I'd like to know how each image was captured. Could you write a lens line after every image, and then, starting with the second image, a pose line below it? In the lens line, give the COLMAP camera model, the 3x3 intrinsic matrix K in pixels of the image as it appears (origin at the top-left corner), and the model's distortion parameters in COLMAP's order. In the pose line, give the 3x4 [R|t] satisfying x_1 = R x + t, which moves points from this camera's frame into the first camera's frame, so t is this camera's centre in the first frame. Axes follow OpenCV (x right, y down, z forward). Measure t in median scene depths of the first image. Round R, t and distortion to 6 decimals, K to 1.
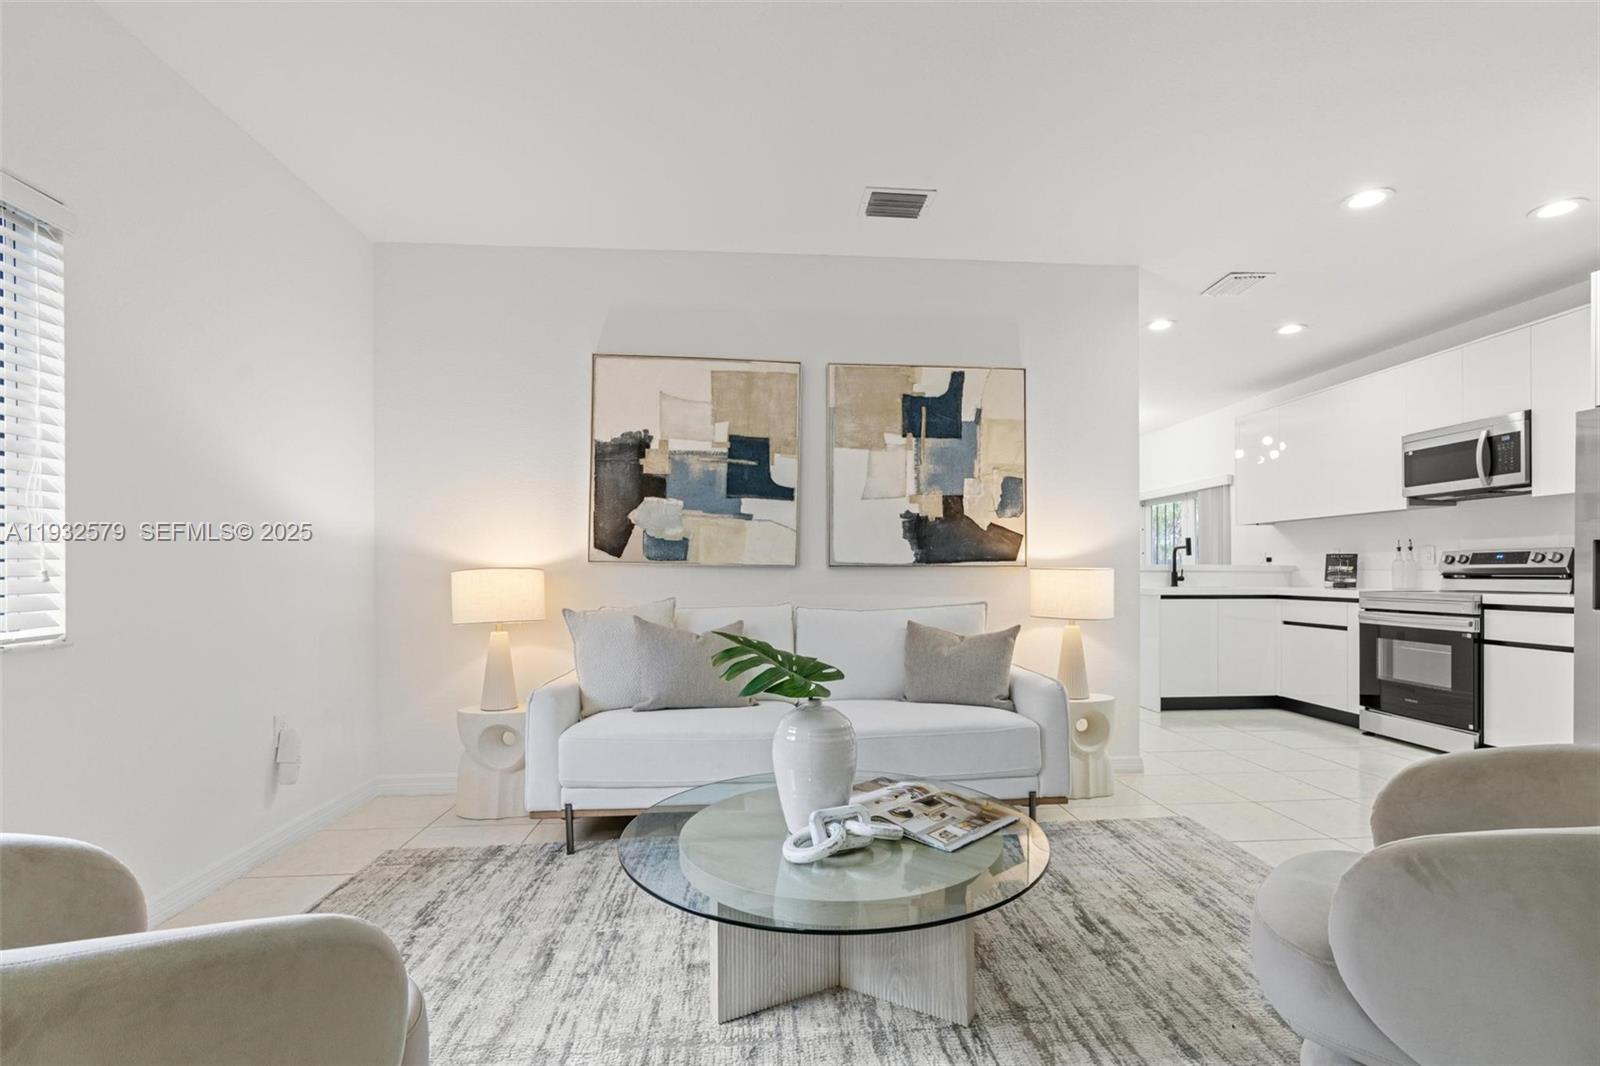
lens RADIAL K [[722.1, 0, 812.5], [0, 722.1, 575.8], [0, 0, 1]] dist [-0.008010, 0.002542]
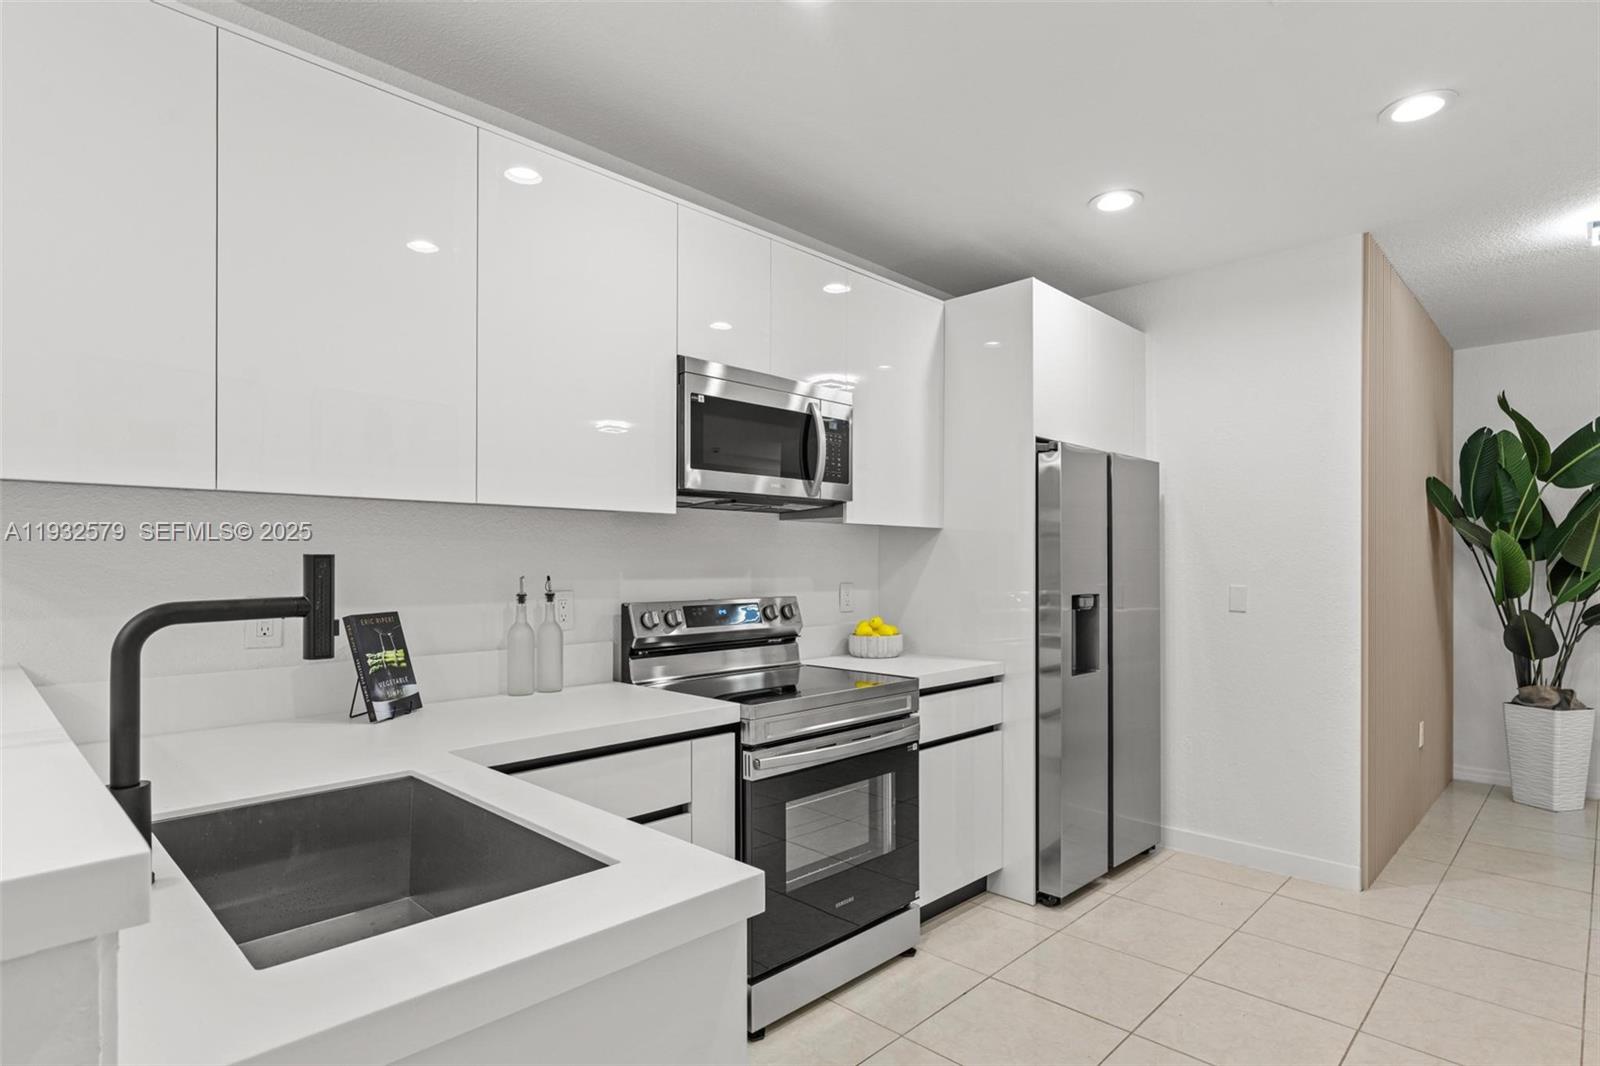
lens RADIAL K [[838.0, 0, 806.0], [0, 838.0, 563.1], [0, 0, 1]] dist [-0.009987, 0.007991]
pose [[-0.666649, 0.004554, 0.745358, 0.498800], [0.006104, 0.999981, -0.000650, -0.081003], [-0.745347, 0.004116, -0.666664, 1.729334]]
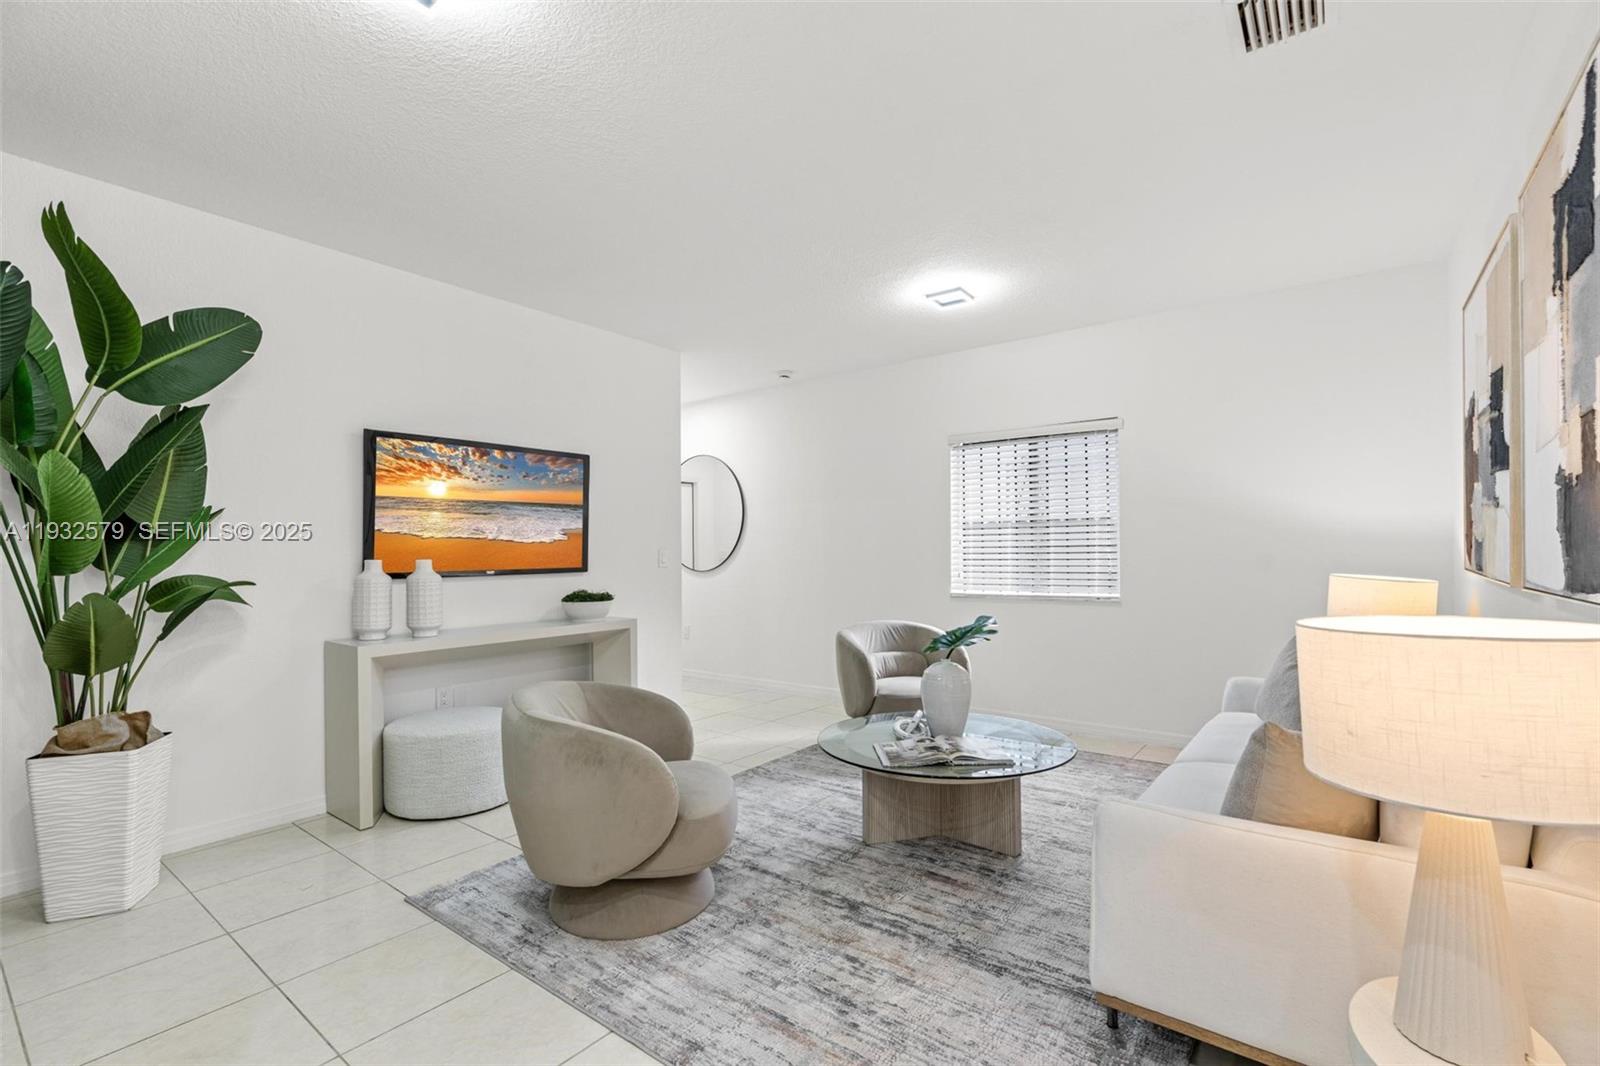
lens RADIAL K [[722.1, 0, 805.2], [0, 722.1, 550.0], [0, 0, 1]] dist [-0.008010, 0.002542]
pose [[-0.669672, 0.001844, -0.742655, 0.765410], [0.002125, 0.999998, 0.000567, -0.042646], [0.742654, -0.001198, -0.669674, 0.978499]]
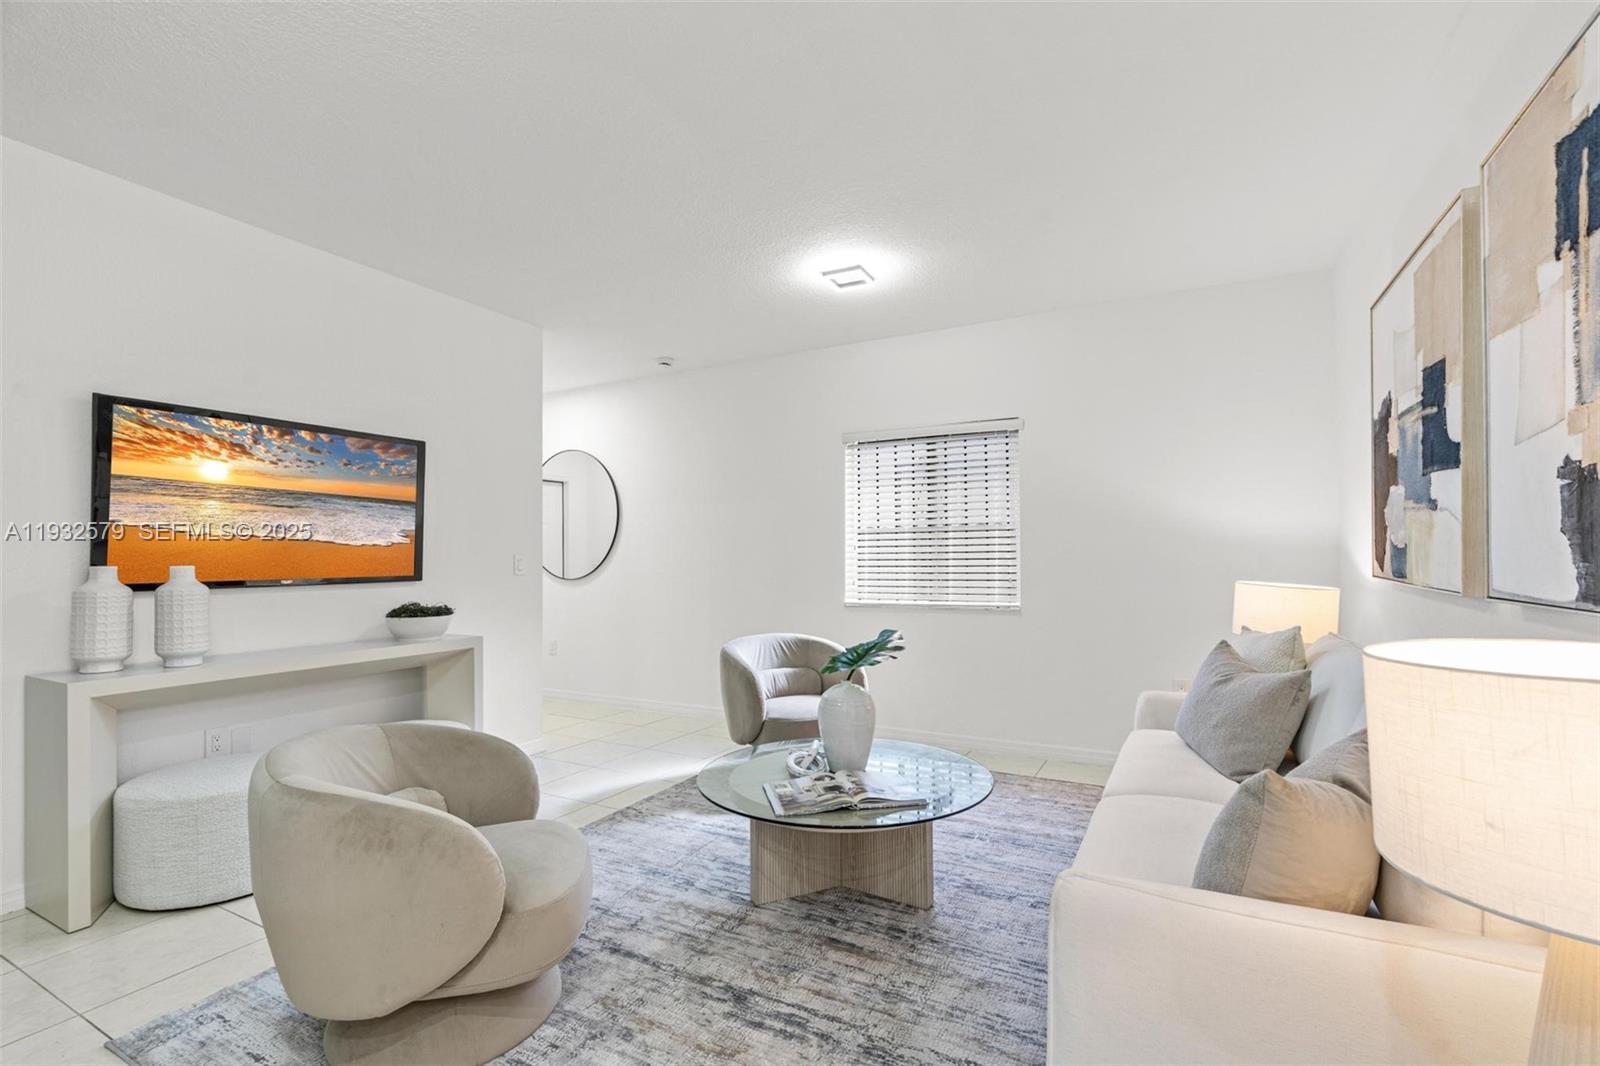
lens RADIAL K [[722.1, 0, 803.7], [0, 722.1, 552.4], [0, 0, 1]] dist [-0.008010, 0.002542]
pose [[-0.547021, -0.005361, -0.837101, 0.657055], [-0.001357, 0.999984, -0.005518, -0.040117], [0.837118, -0.001883, -0.547020, 0.891860]]
